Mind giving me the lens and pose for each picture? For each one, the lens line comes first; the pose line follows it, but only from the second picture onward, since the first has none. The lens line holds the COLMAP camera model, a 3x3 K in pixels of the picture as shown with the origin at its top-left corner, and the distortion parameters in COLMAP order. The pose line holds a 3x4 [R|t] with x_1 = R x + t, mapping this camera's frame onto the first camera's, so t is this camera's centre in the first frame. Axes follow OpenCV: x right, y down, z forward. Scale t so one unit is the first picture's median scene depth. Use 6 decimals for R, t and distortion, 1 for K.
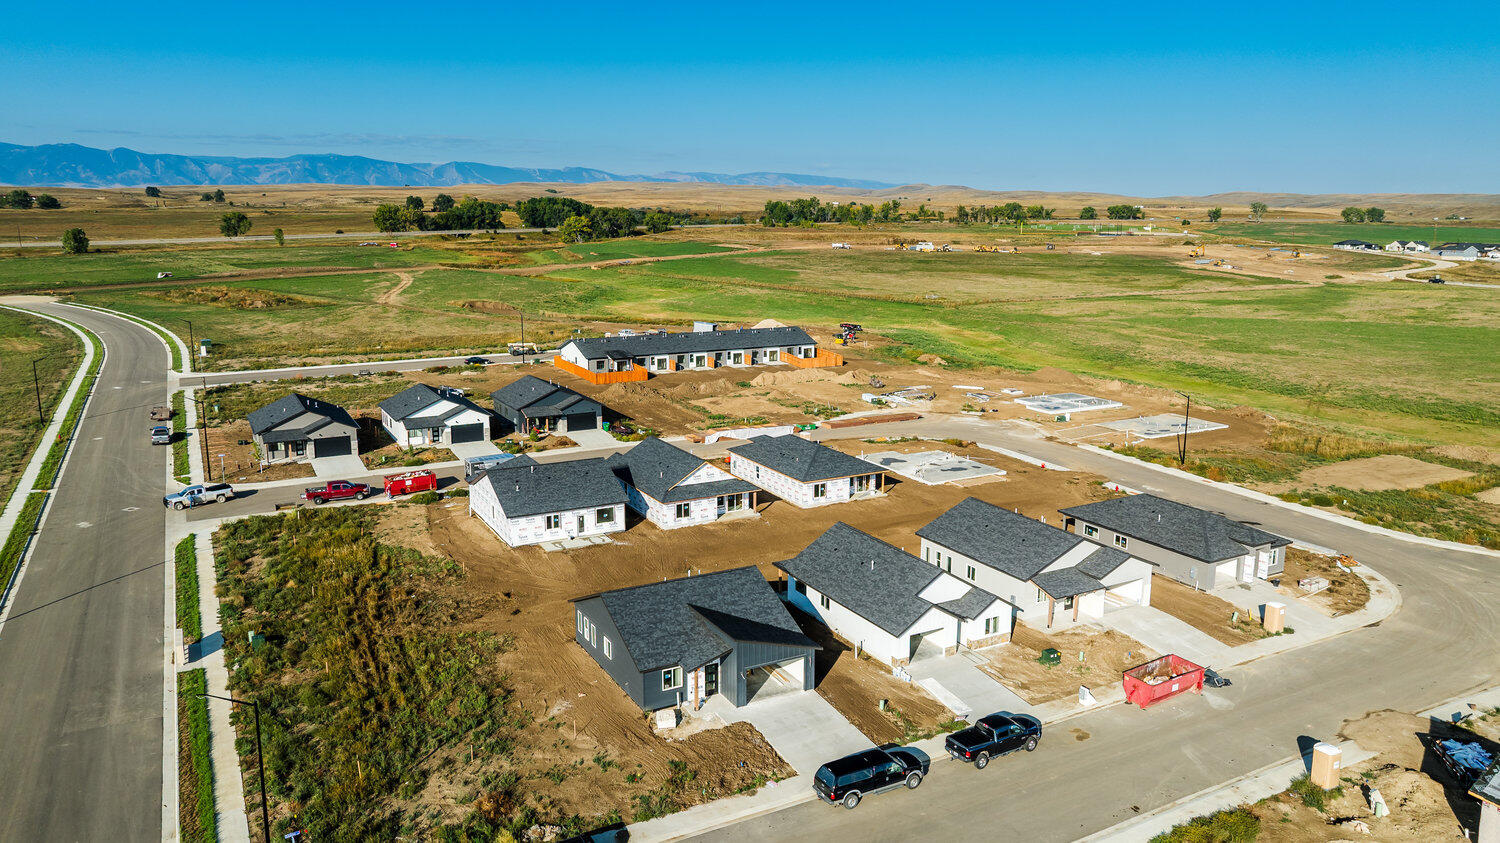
lens RADIAL K [[1053.6, 0, 750.0], [0, 1053.6, 421.5], [0, 0, 1]] dist [-0.019948, 0.005685]
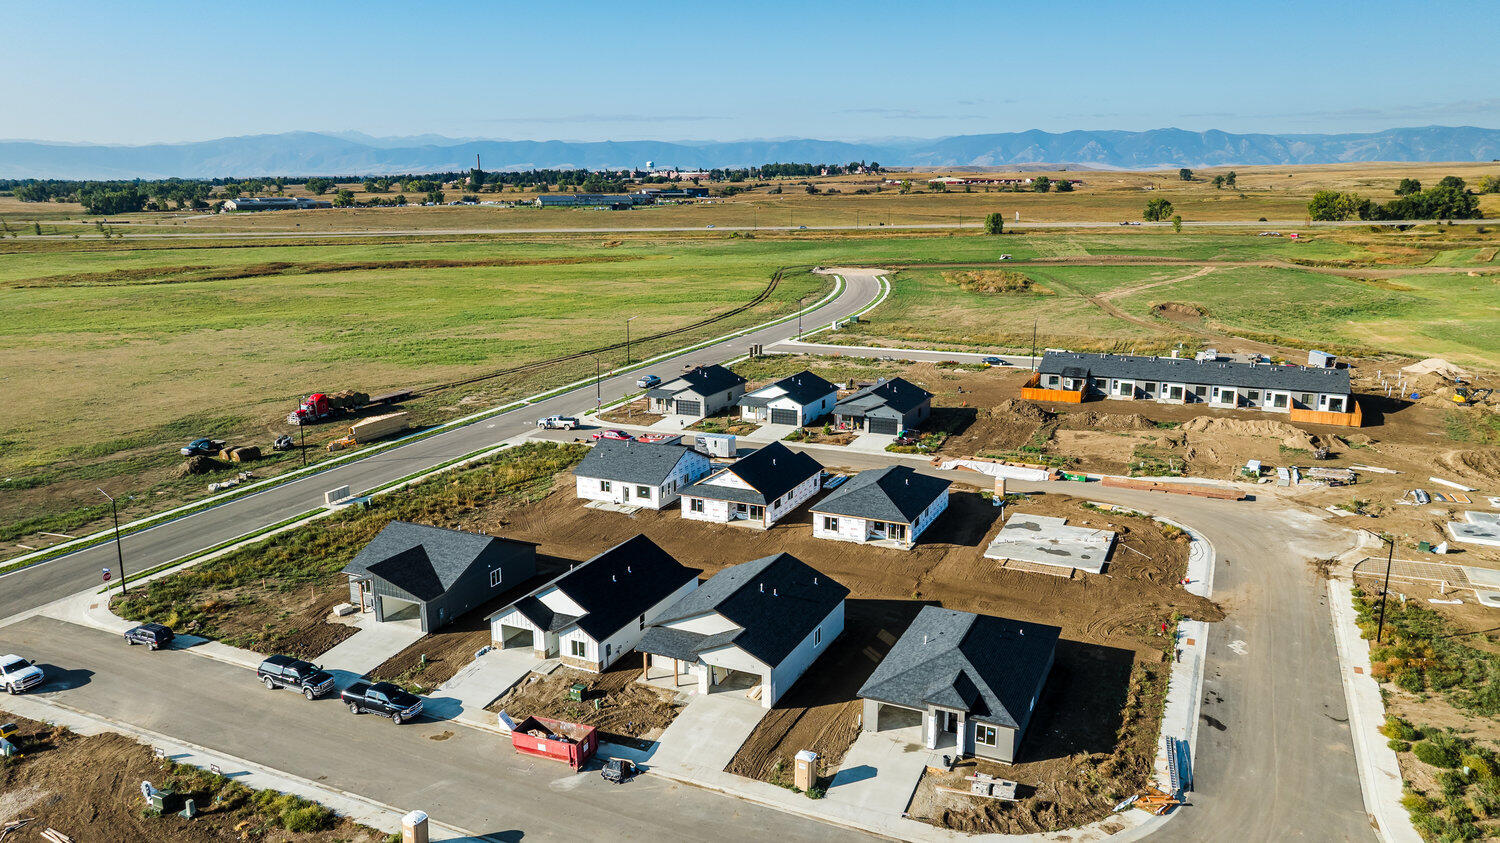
lens RADIAL K [[1053.6, 0, 750.0], [0, 1053.6, 421.5], [0, 0, 1]] dist [-0.019948, 0.005685]
pose [[0.594712, 0.170702, -0.785607, 0.874225], [-0.155056, 0.983205, 0.096258, -0.126161], [0.788844, 0.064567, 0.611193, 0.359746]]
